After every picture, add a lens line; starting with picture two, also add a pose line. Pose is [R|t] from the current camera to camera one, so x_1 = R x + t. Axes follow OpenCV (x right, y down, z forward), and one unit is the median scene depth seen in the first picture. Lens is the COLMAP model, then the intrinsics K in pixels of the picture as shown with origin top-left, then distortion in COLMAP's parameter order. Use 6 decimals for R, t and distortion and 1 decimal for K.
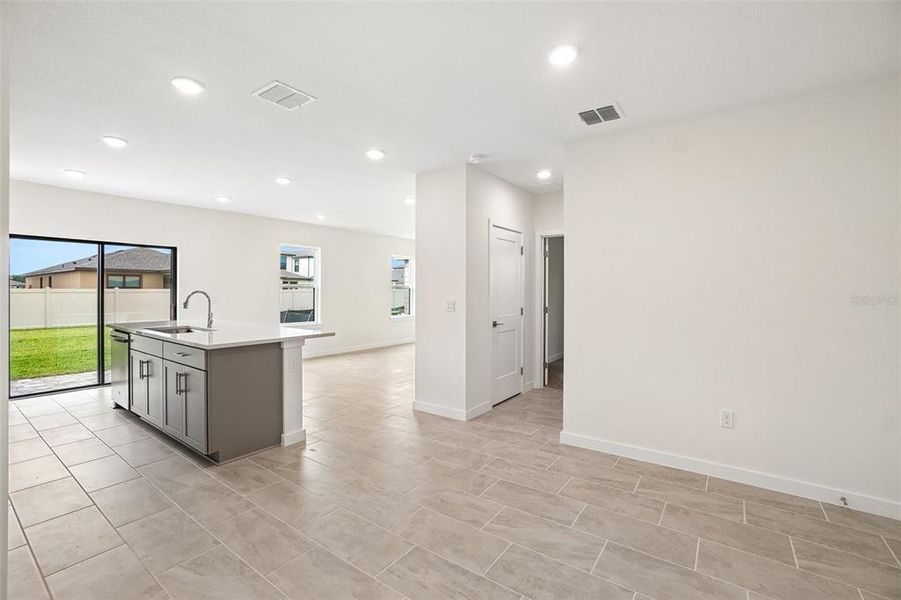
lens RADIAL K [[397.4, 0, 440.8], [0, 397.4, 287.9], [0, 0, 1]] dist [-0.027677, 0.004163]
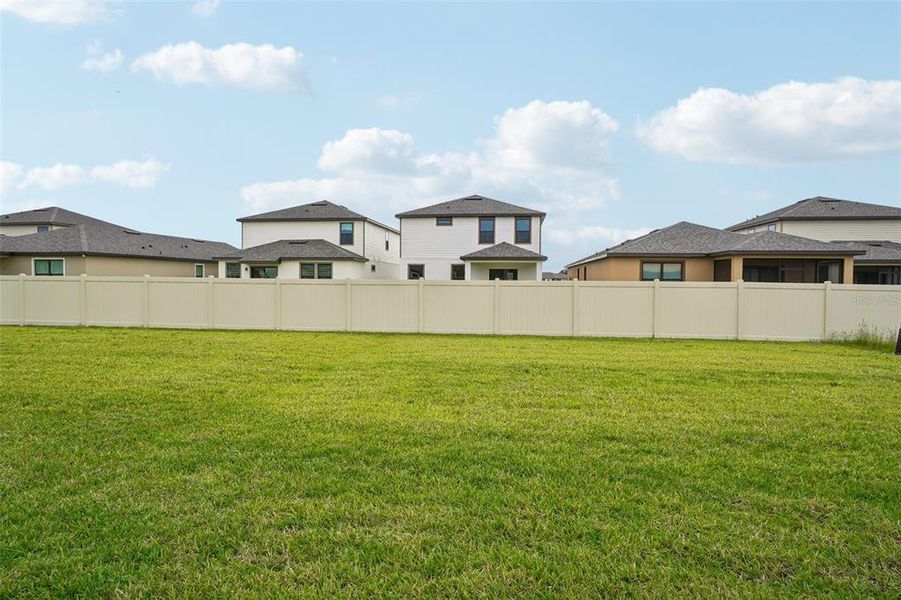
lens RADIAL K [[502.9, 0, 450.6], [0, 502.9, 295.3], [0, 0, 1]] dist [-0.010955, 0.002507]
pose [[0.488268, 0.028843, -0.872217, -0.580032], [-0.003626, 0.999512, 0.031023, 0.000540], [0.872686, -0.011984, 0.488135, 0.637636]]
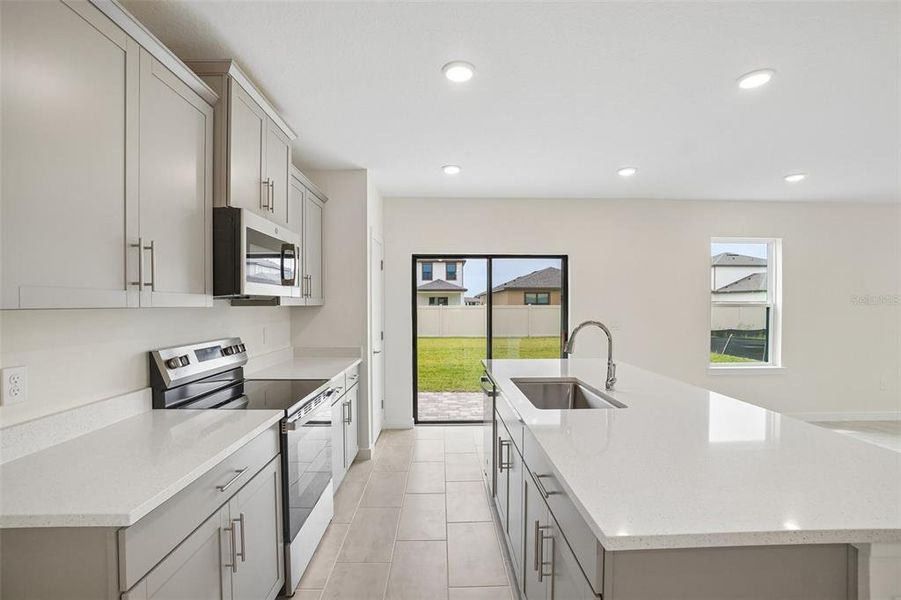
lens RADIAL K [[398.5, 0, 458.1], [0, 398.5, 308.9], [0, 0, 1]] dist [-0.032682, 0.003766]
pose [[0.631110, 0.005759, -0.775672, -0.136674], [0.007362, 0.999883, 0.013414, -0.007719], [0.775658, -0.014176, 0.630994, 0.228124]]
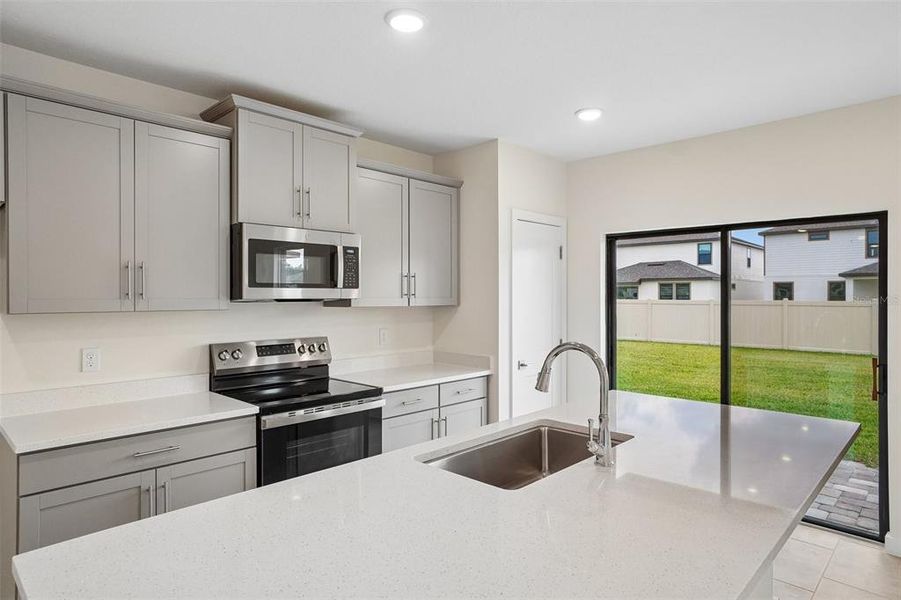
lens RADIAL K [[502.9, 0, 469.7], [0, 502.9, 304.0], [0, 0, 1]] dist [-0.010955, 0.002507]
pose [[-0.122104, 0.013040, -0.992432, -0.092630], [0.003538, 0.999913, 0.012703, -0.013660], [0.992511, -0.001961, -0.122140, 0.432655]]
